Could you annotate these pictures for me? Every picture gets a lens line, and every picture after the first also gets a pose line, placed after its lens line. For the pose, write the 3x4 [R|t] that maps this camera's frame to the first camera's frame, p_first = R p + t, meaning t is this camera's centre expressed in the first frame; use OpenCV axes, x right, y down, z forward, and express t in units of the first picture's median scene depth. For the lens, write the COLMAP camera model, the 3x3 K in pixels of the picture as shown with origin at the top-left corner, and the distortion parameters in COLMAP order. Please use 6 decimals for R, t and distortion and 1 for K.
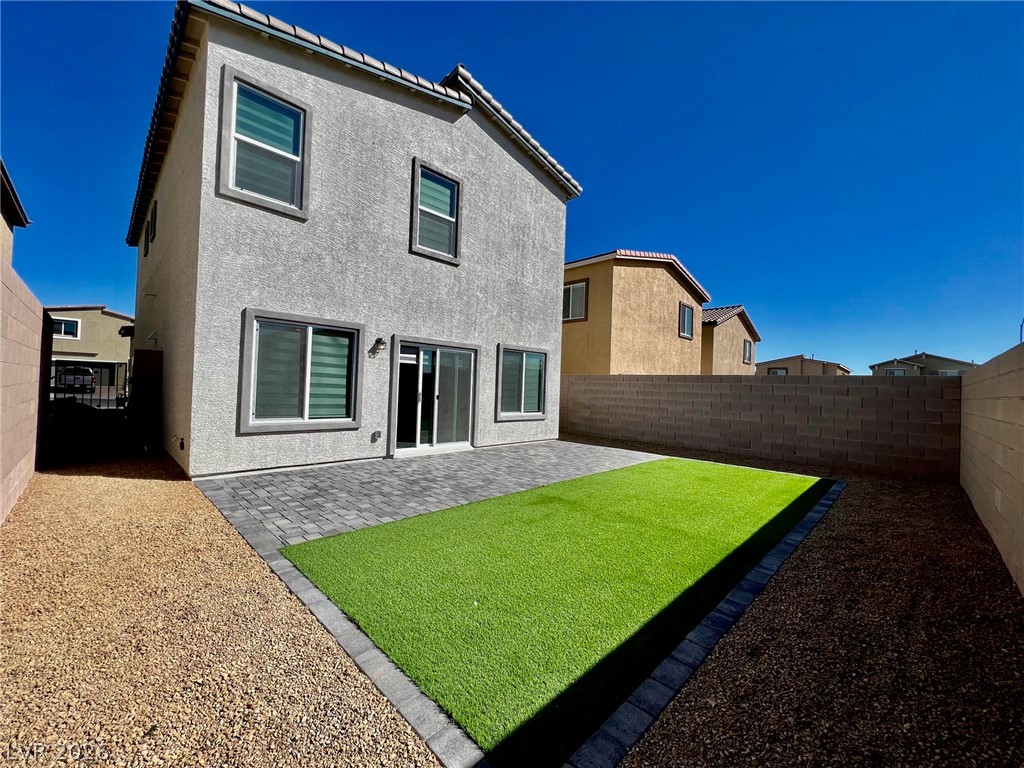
lens RADIAL K [[409.3, 0, 505.3], [0, 409.3, 381.1], [0, 0, 1]] dist [0.000562, -0.000036]
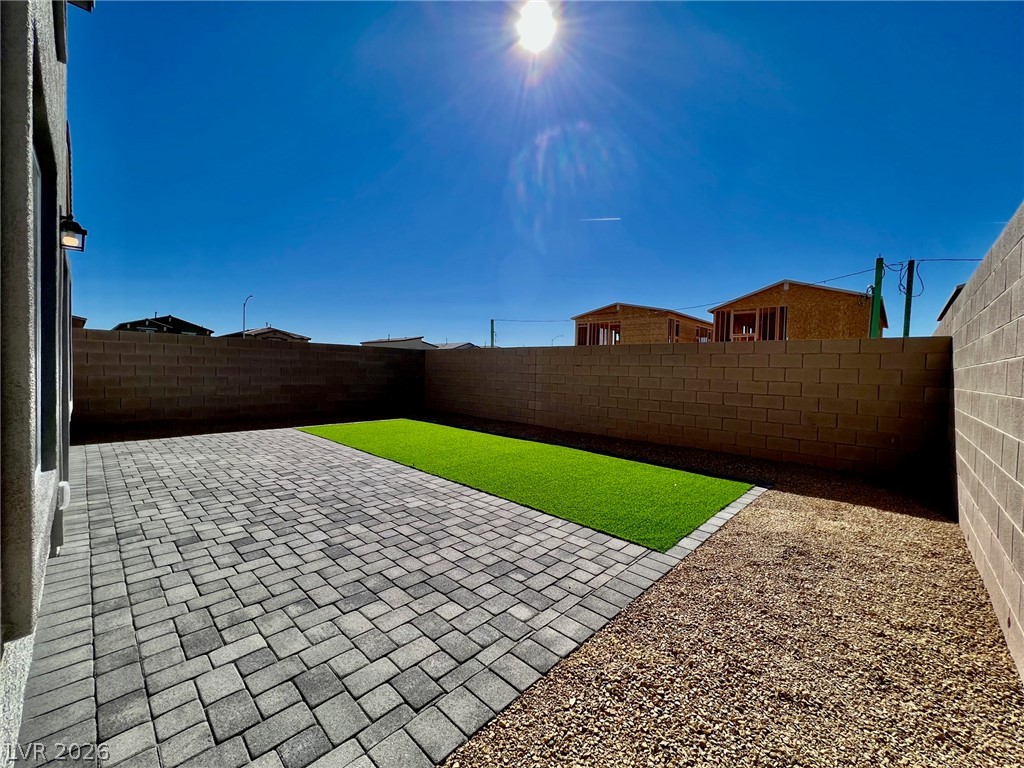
lens RADIAL K [[409.3, 0, 505.3], [0, 409.3, 381.1], [0, 0, 1]] dist [0.000562, -0.000036]
pose [[-0.017599, -0.062621, 0.997882, -0.537121], [-0.042501, 0.997182, 0.061827, -0.002551], [-0.998941, -0.041323, -0.020210, 0.521104]]
